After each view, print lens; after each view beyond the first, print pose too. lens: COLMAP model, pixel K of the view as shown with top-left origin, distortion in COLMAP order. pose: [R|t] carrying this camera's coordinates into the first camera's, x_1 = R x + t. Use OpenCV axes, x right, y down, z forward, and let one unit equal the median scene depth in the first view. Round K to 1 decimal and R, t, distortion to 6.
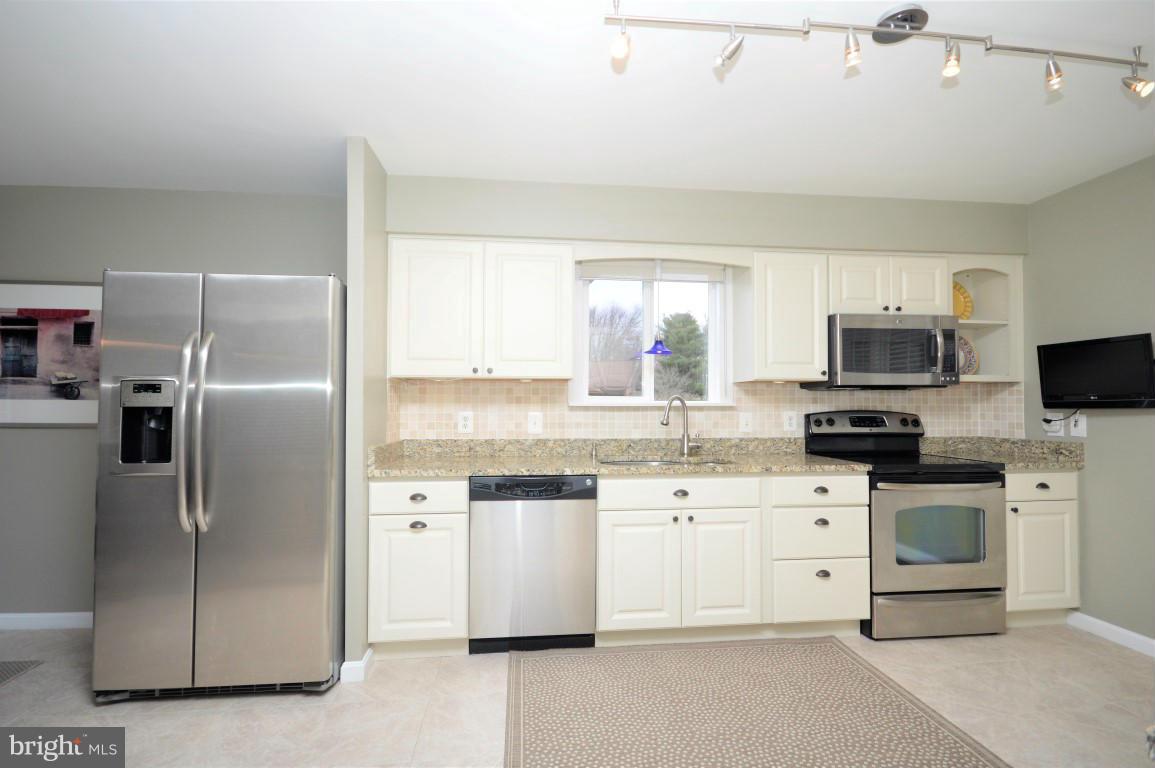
lens RADIAL K [[532.3, 0, 577.5], [0, 532.3, 384.0], [0, 0, 1]] dist [0.001079, 0.000125]
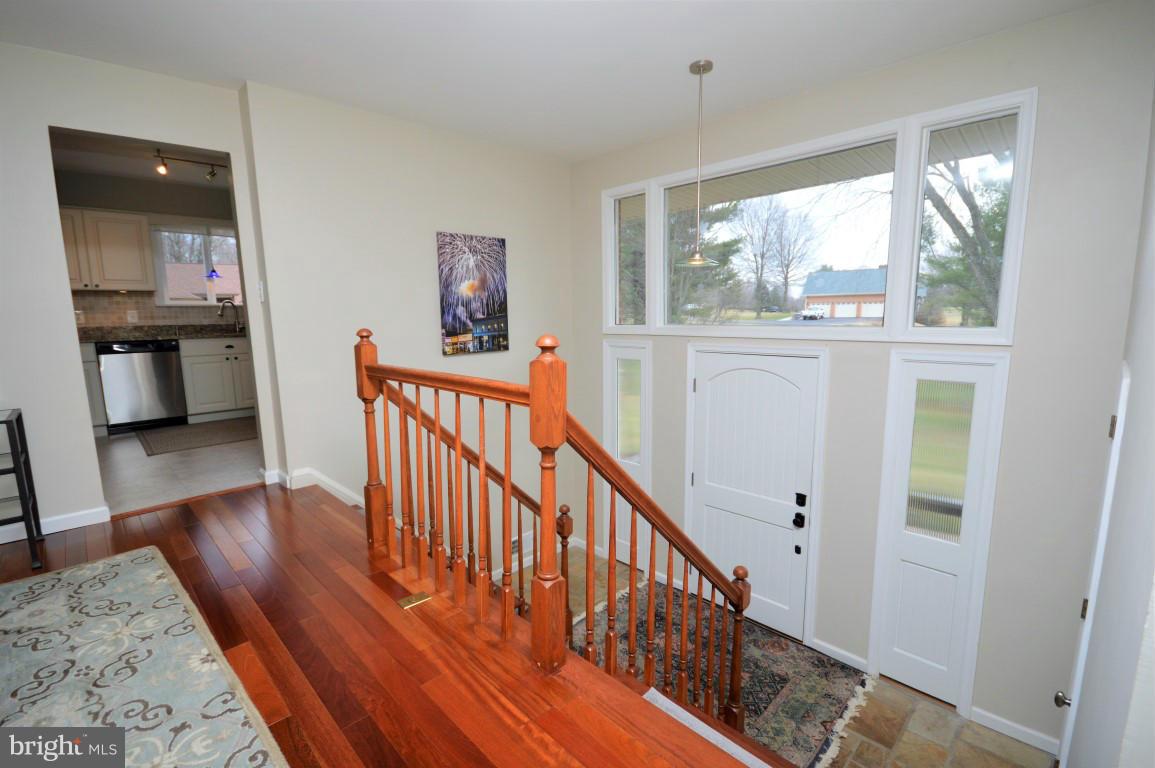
lens RADIAL K [[532.3, 0, 577.5], [0, 532.3, 384.0], [0, 0, 1]] dist [0.001079, 0.000125]
pose [[0.793179, -0.098985, 0.600890, 0.005398], [-0.003604, 0.985922, 0.167169, -0.005508], [-0.608978, -0.134760, 0.781656, -1.368870]]
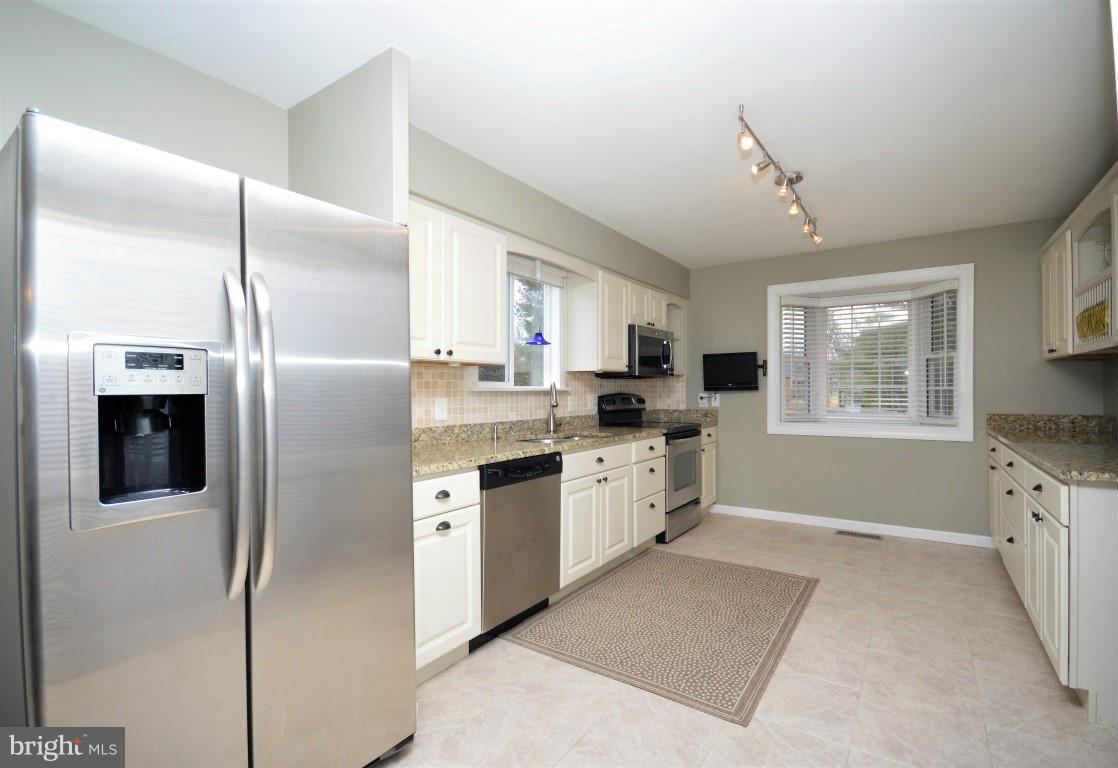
lens RADIAL K [[528.5, 0, 559.6], [0, 528.5, 386.1], [0, 0, 1]] dist [0.000846, 0.000024]
pose [[0.642408, 0.001657, 0.766361, -0.731587], [-0.023568, 0.999567, 0.017595, 0.011295], [-0.766000, -0.029364, 0.642169, 0.255698]]
